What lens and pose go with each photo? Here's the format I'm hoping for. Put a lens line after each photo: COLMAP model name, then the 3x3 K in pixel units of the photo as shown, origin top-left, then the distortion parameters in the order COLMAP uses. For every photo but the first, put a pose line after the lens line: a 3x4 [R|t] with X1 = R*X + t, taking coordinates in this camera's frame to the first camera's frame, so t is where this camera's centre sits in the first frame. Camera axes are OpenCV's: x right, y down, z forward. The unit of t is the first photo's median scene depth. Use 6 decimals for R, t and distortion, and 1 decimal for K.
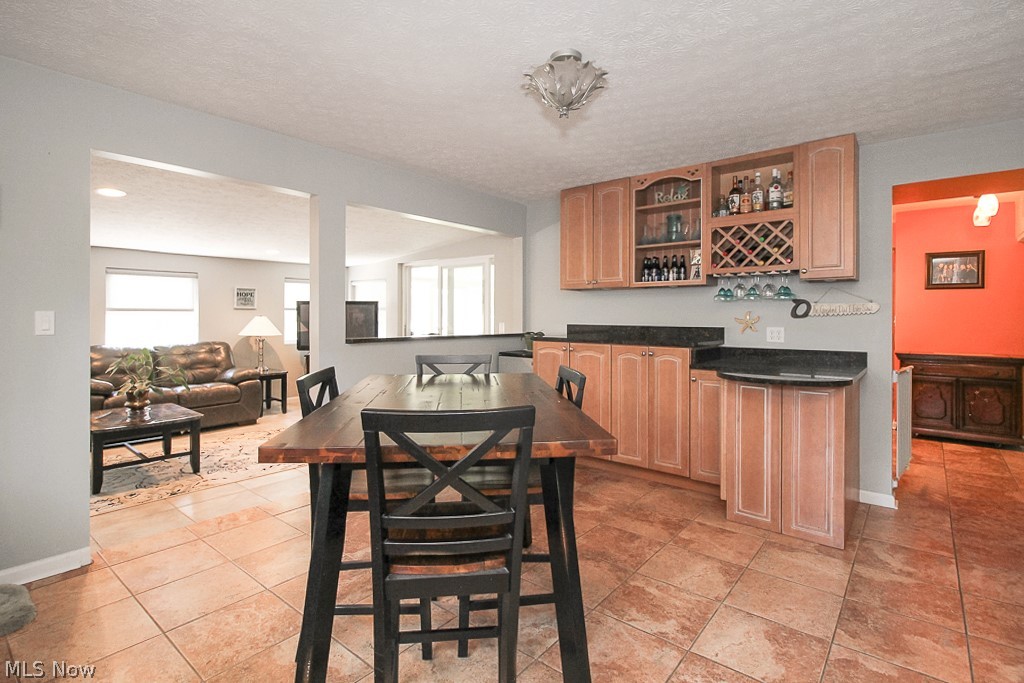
lens RADIAL K [[496.2, 0, 518.8], [0, 496.2, 316.6], [0, 0, 1]] dist [0.002927, 0.000099]
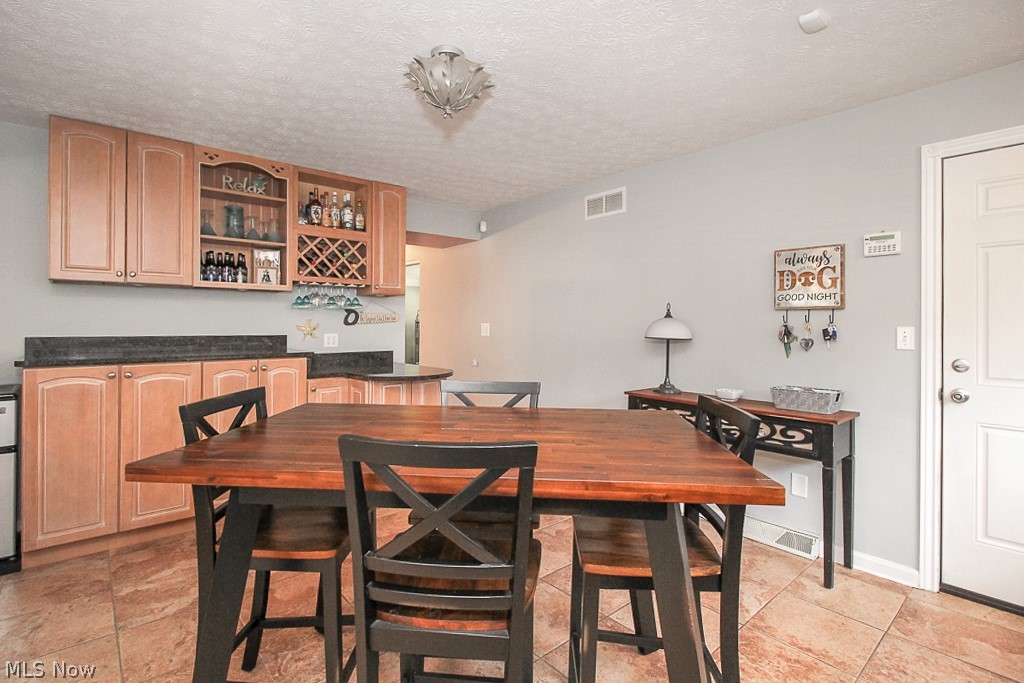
lens RADIAL K [[481.6, 0, 523.8], [0, 481.6, 323.1], [0, 0, 1]] dist [0.003693, -0.002374]
pose [[0.145707, -0.002802, 0.989324, -0.488950], [-0.001536, 0.999994, 0.003058, -0.006124], [-0.989327, -0.001965, 0.145701, 0.422835]]
